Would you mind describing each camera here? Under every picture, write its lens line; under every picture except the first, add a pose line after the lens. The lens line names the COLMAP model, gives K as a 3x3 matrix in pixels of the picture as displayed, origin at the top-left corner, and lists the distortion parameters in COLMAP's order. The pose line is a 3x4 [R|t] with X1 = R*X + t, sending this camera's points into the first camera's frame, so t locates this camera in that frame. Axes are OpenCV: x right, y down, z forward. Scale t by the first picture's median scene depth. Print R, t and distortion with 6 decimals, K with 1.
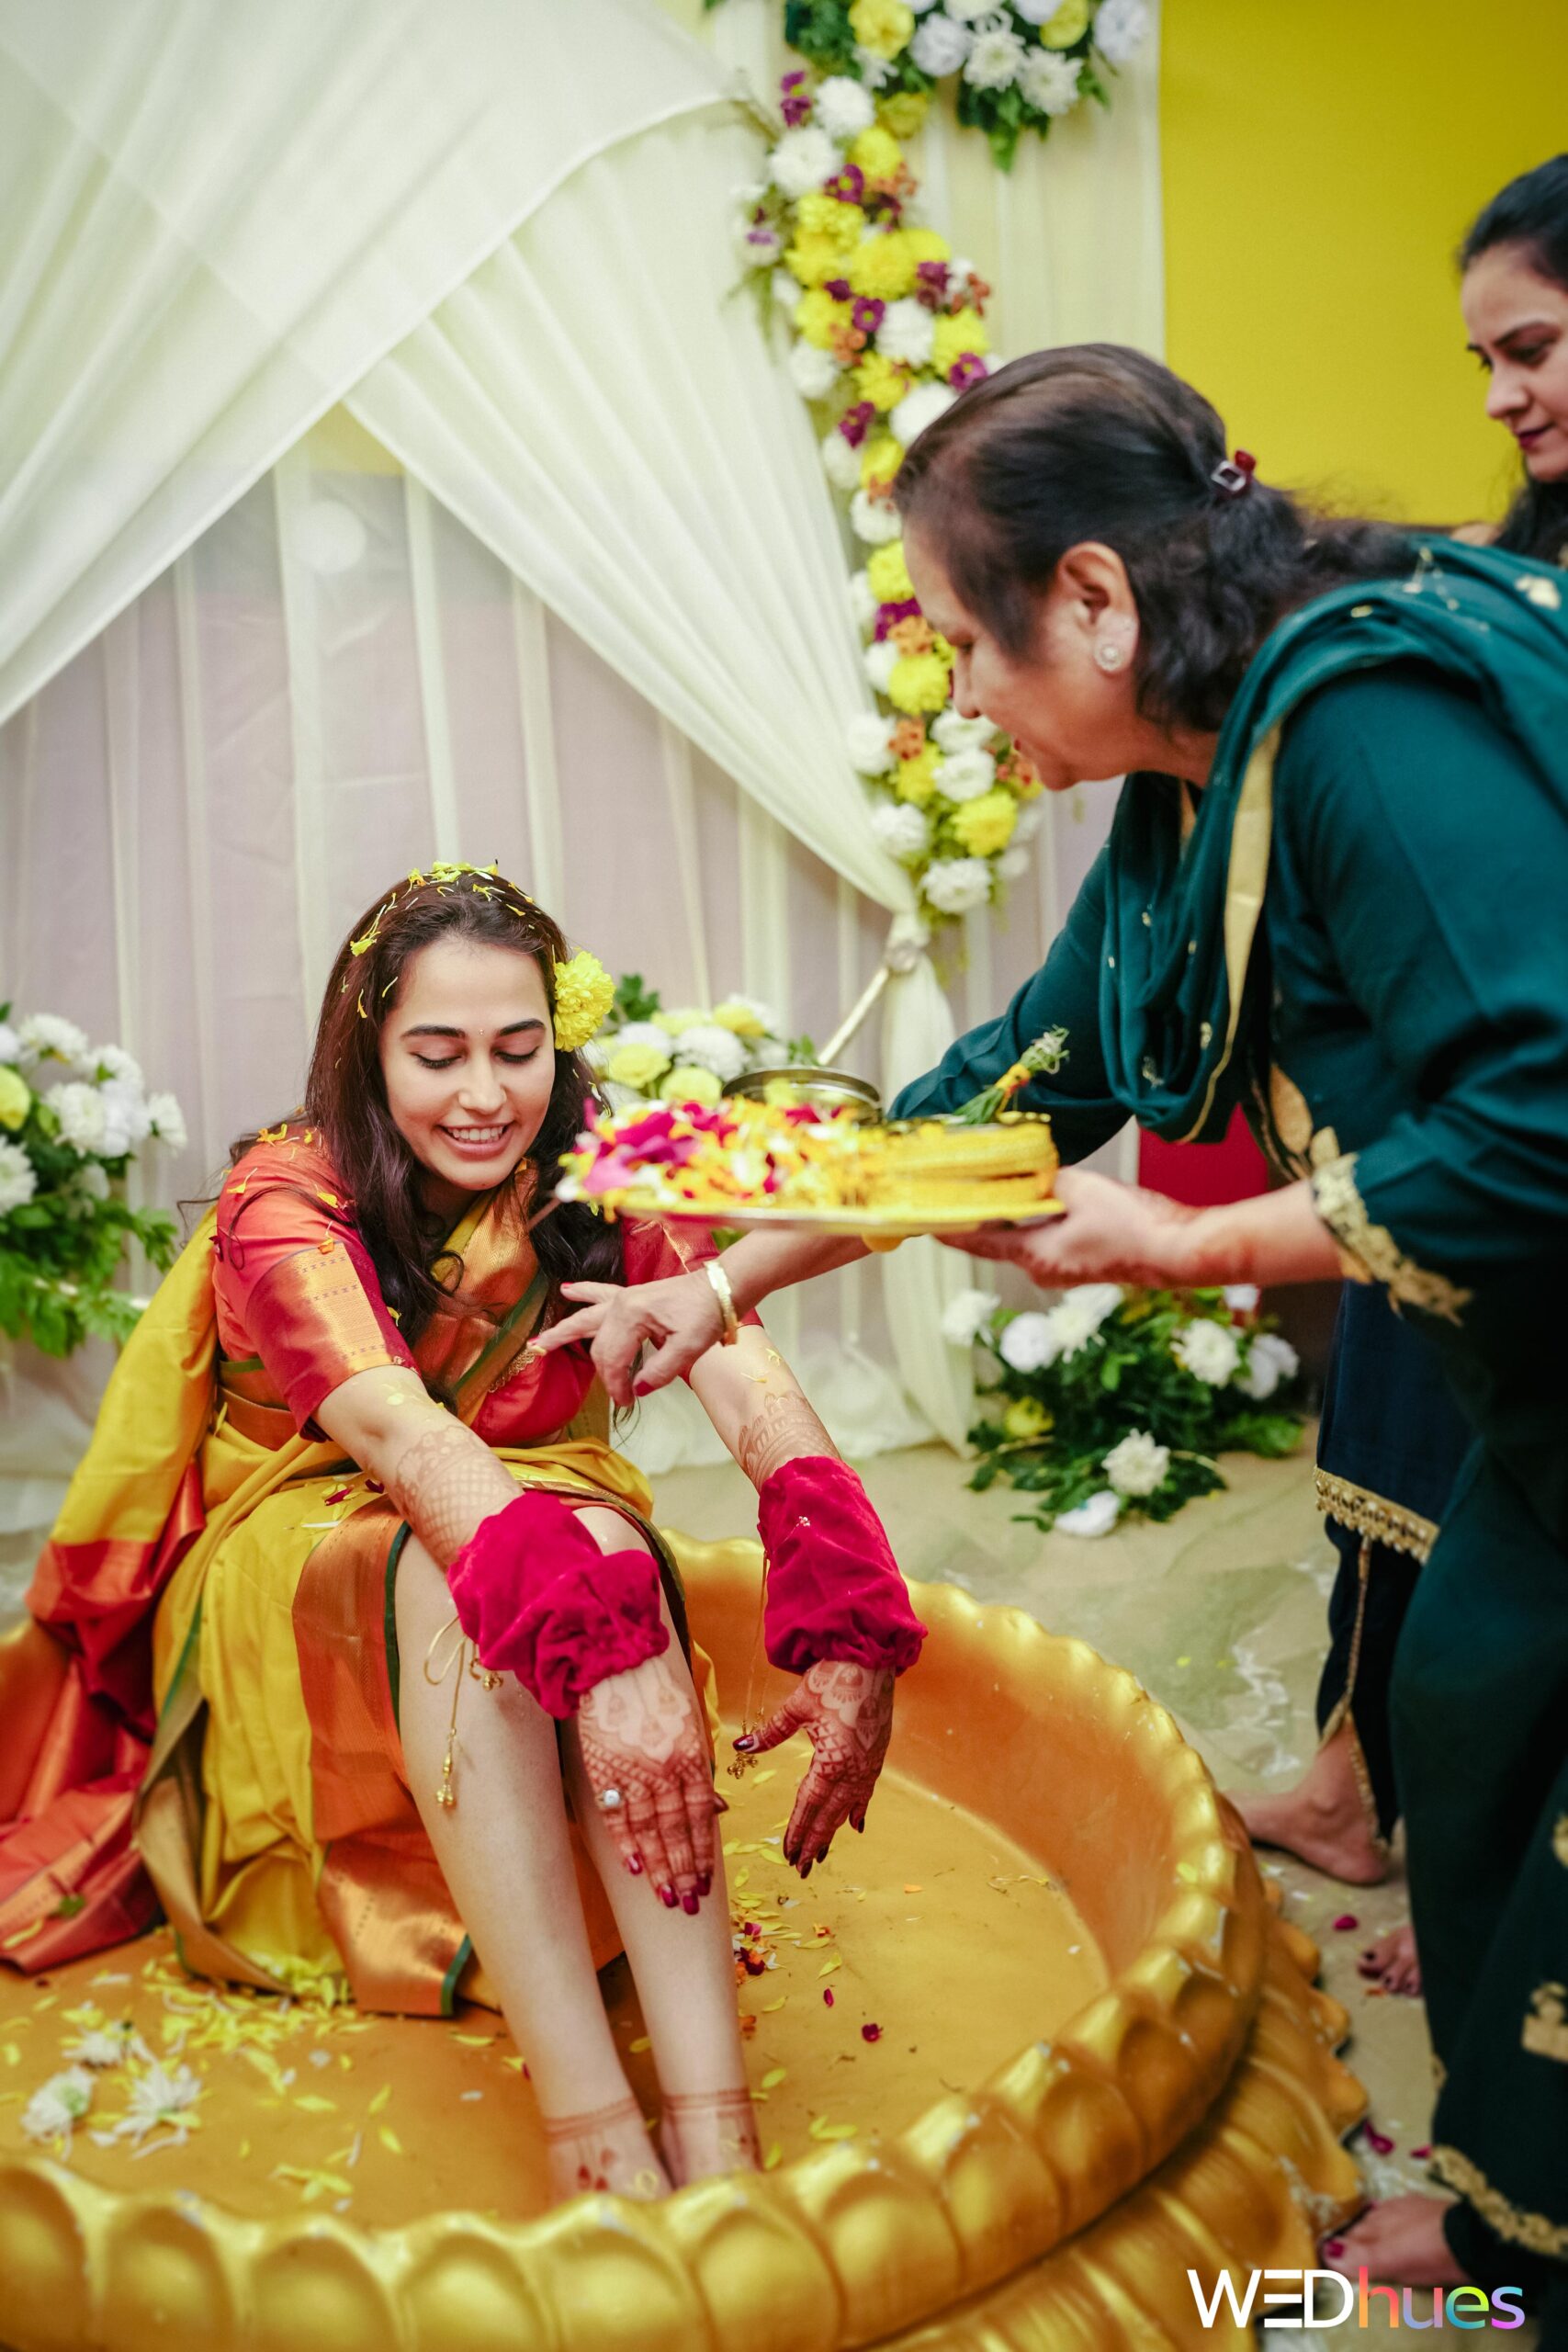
lens RADIAL K [[2361.0, 0, 784.0], [0, 2361.0, 1176.0], [0, 0, 1]] dist [0.006584, -0.009075]
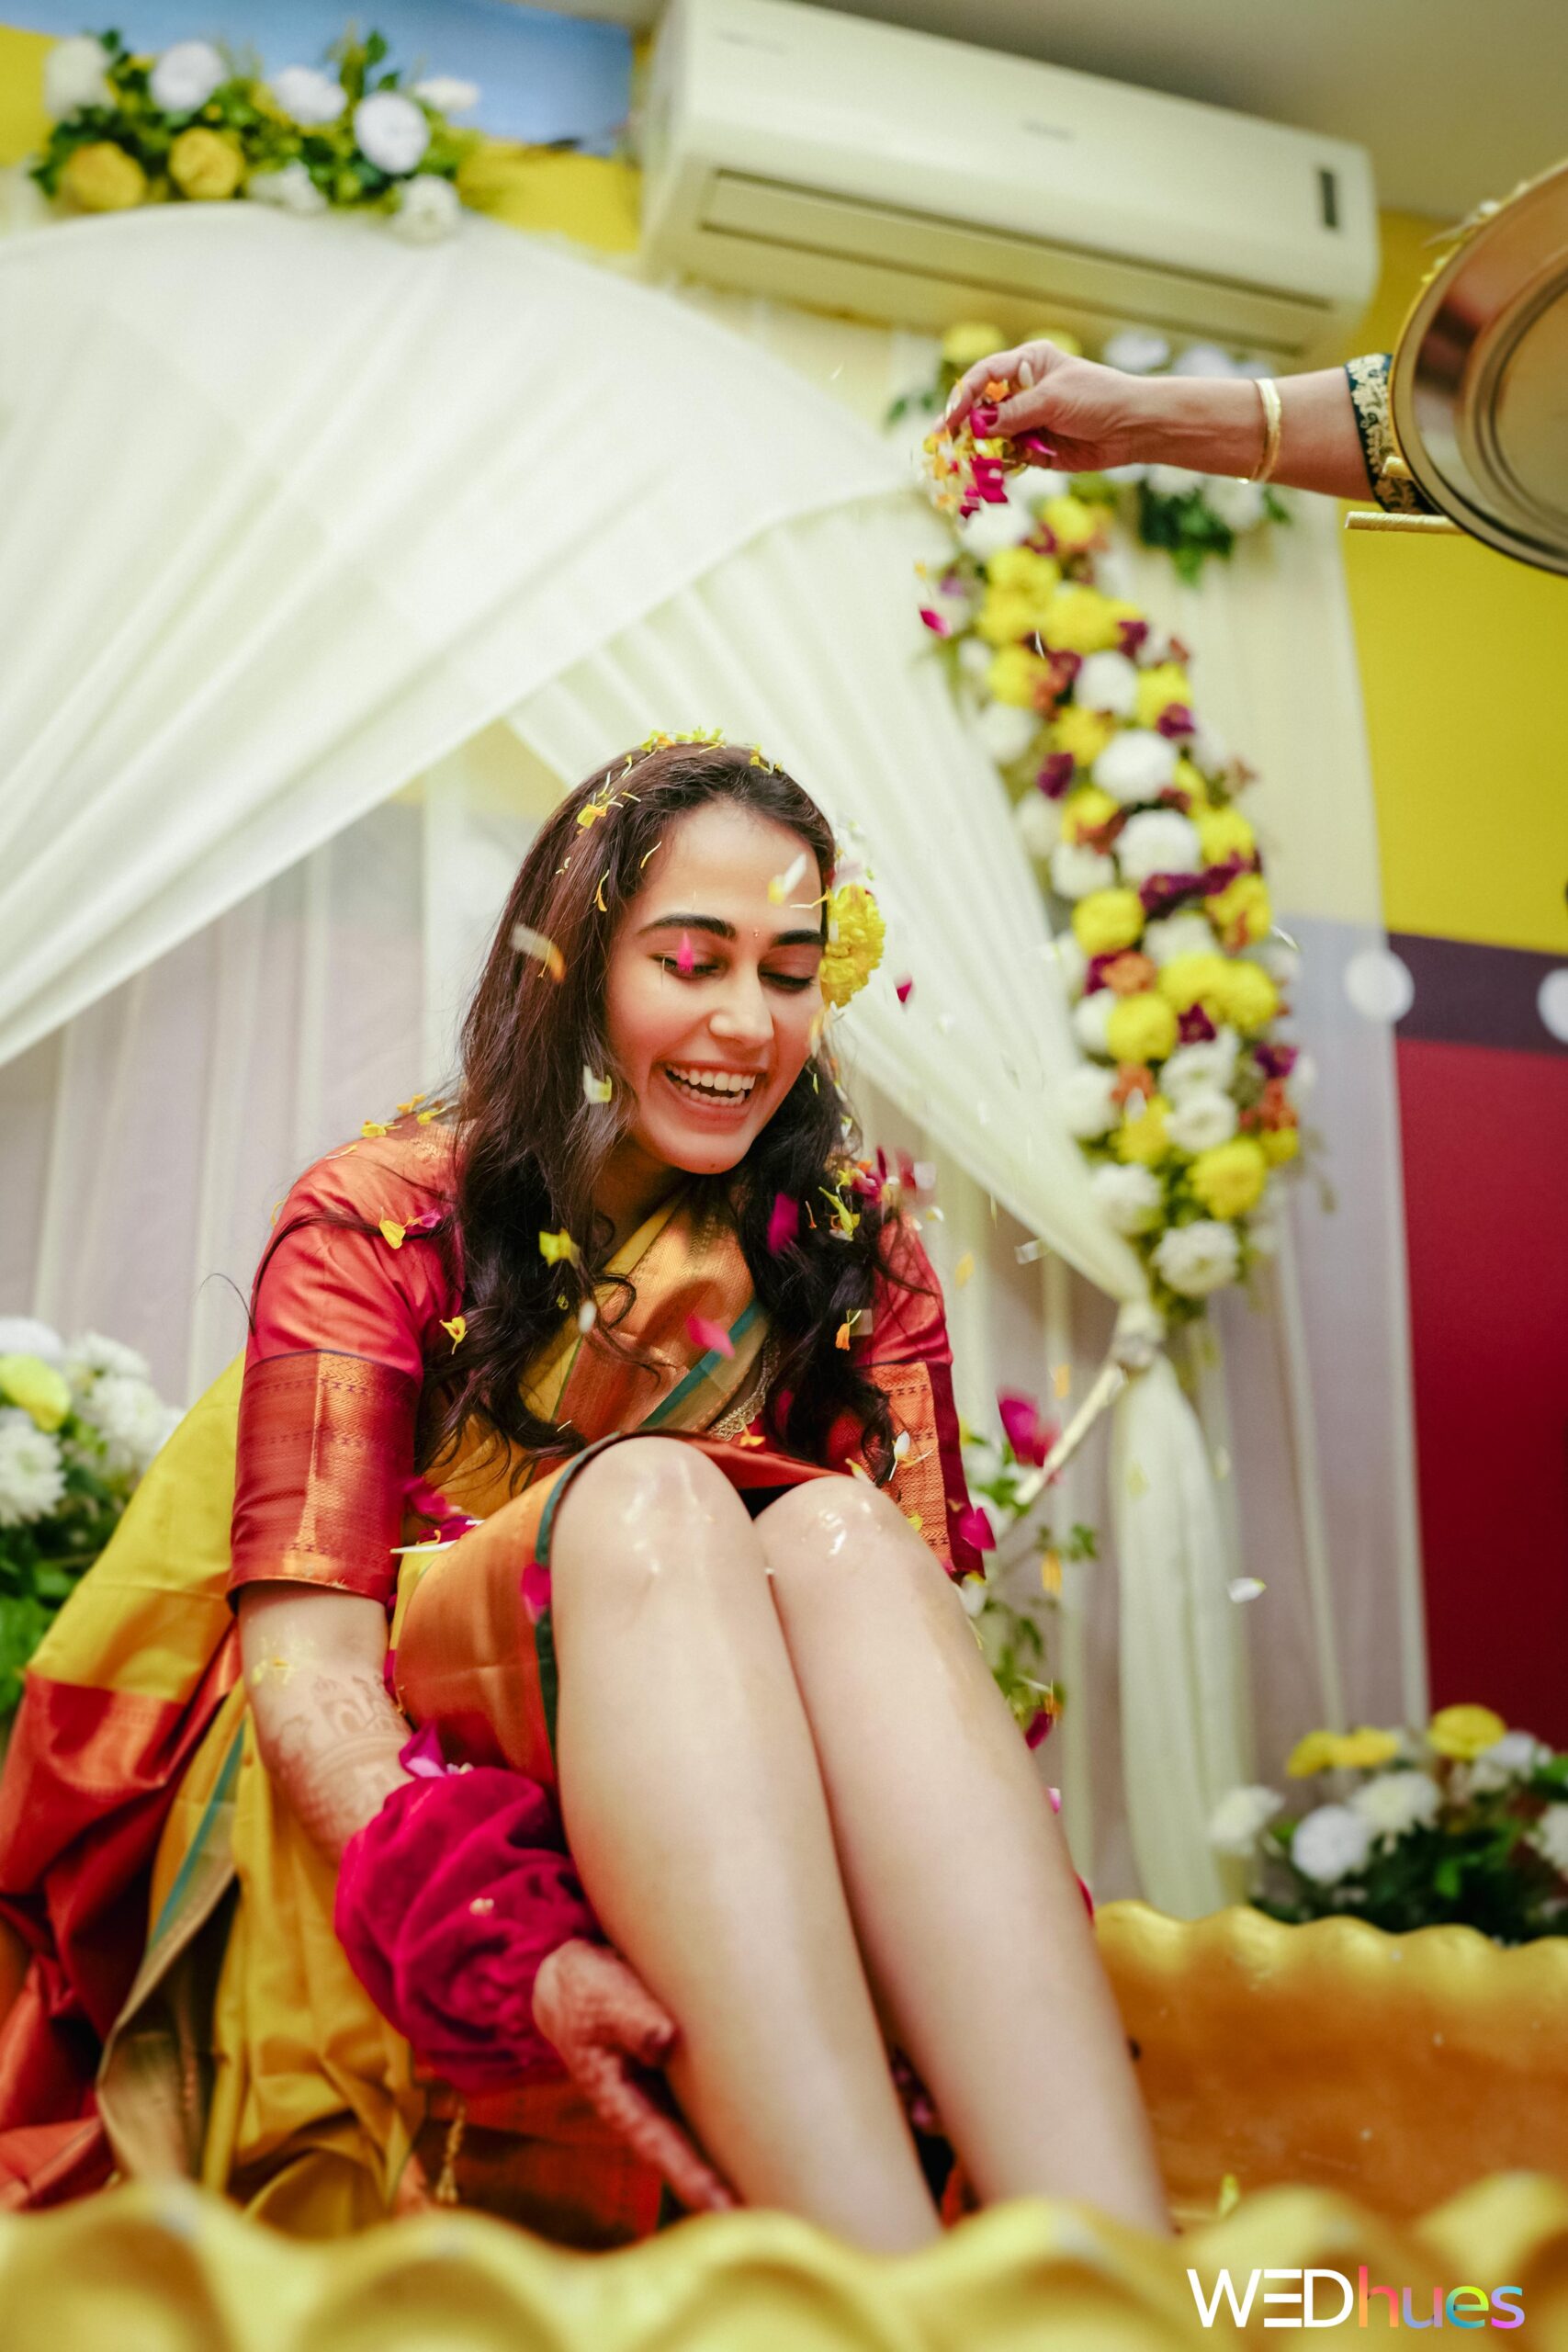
lens RADIAL K [[2361.0, 0, 784.0], [0, 2361.0, 1176.0], [0, 0, 1]] dist [0.006584, -0.009075]
pose [[0.999641, -0.009892, -0.024899, -0.054609], [-0.001883, 0.901100, -0.433607, 0.224225], [0.026726, 0.433499, 0.900758, 0.239290]]
